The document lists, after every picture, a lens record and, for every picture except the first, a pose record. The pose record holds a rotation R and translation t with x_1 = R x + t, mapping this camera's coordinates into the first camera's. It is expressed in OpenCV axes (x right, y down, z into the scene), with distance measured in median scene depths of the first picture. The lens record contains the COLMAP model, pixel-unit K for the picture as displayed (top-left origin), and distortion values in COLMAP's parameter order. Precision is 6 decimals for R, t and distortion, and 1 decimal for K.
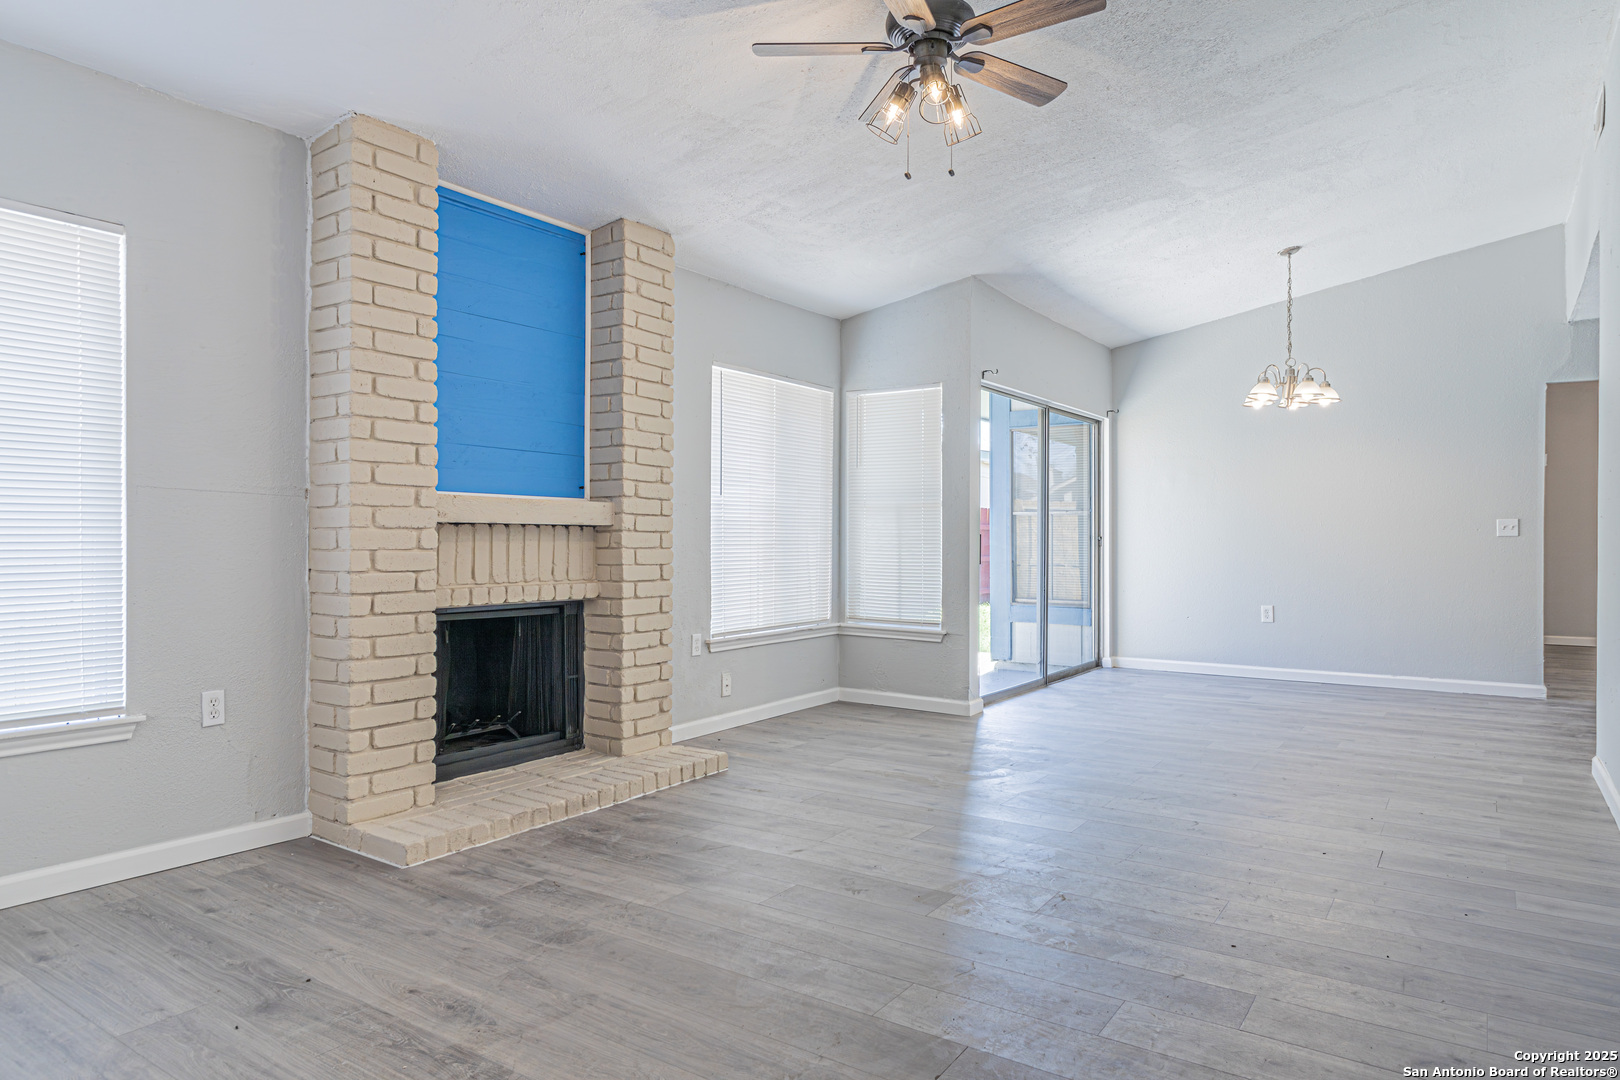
lens RADIAL K [[1005.5, 0, 812.4], [0, 1005.5, 549.2], [0, 0, 1]] dist [0.002684, -0.002464]
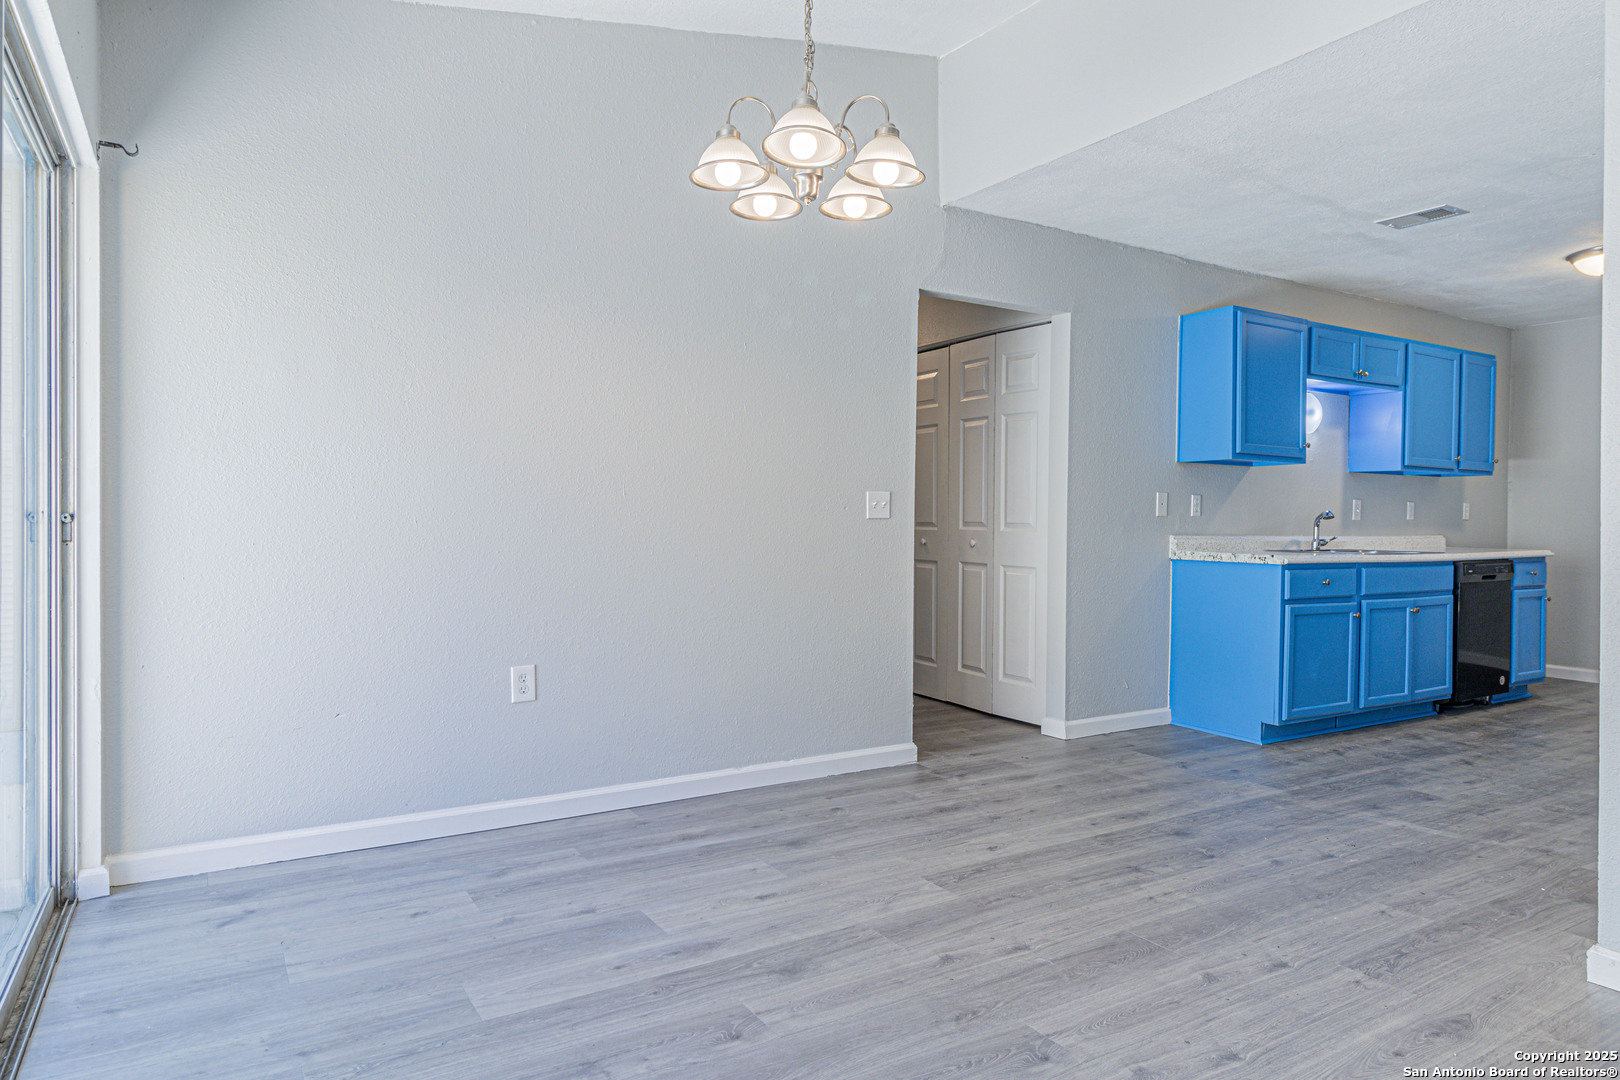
lens RADIAL K [[1005.5, 0, 815.6], [0, 1005.5, 528.8], [0, 0, 1]] dist [0.002684, -0.002464]
pose [[0.397941, -0.005381, 0.917395, 0.116795], [0.004062, 0.999983, 0.004103, -0.010837], [-0.917402, 0.002093, 0.397956, 0.957599]]
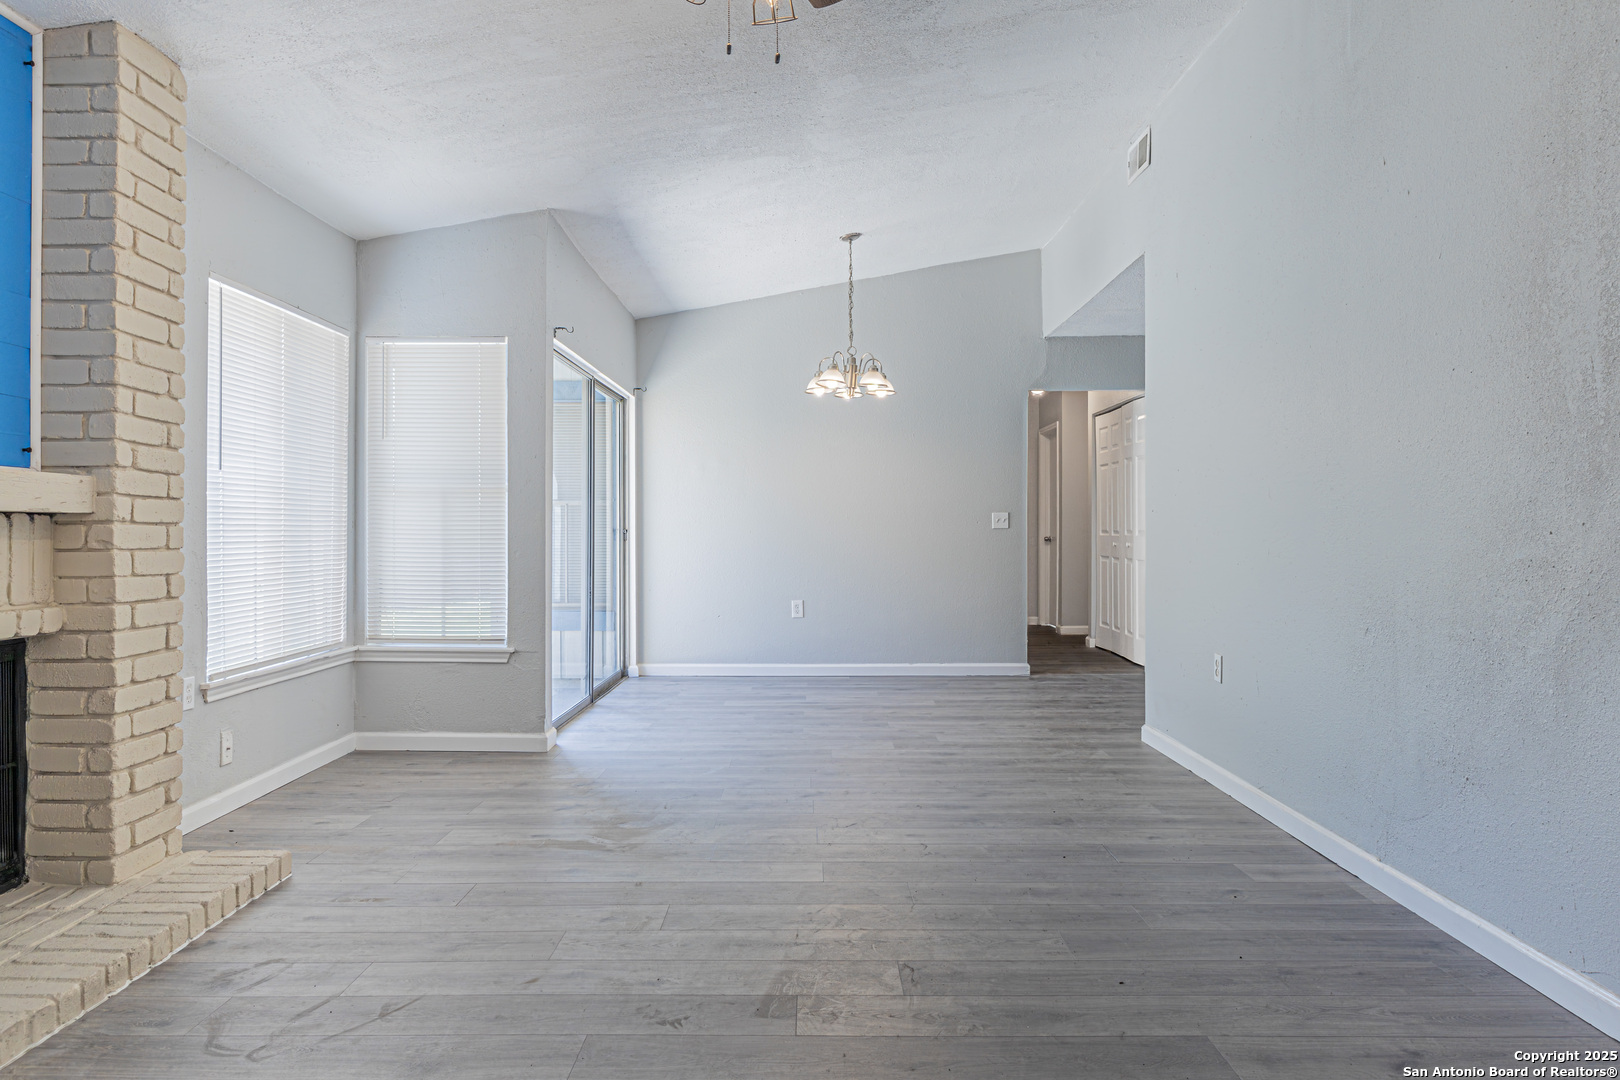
lens RADIAL K [[1093.5, 0, 811.1], [0, 1093.5, 534.9], [0, 0, 1]] dist [0.000986, -0.001361]
pose [[0.828473, -0.004819, 0.560008, -0.175792], [0.008902, 0.999950, -0.004564, -0.002834], [-0.559958, 0.008766, 0.828475, 0.165132]]
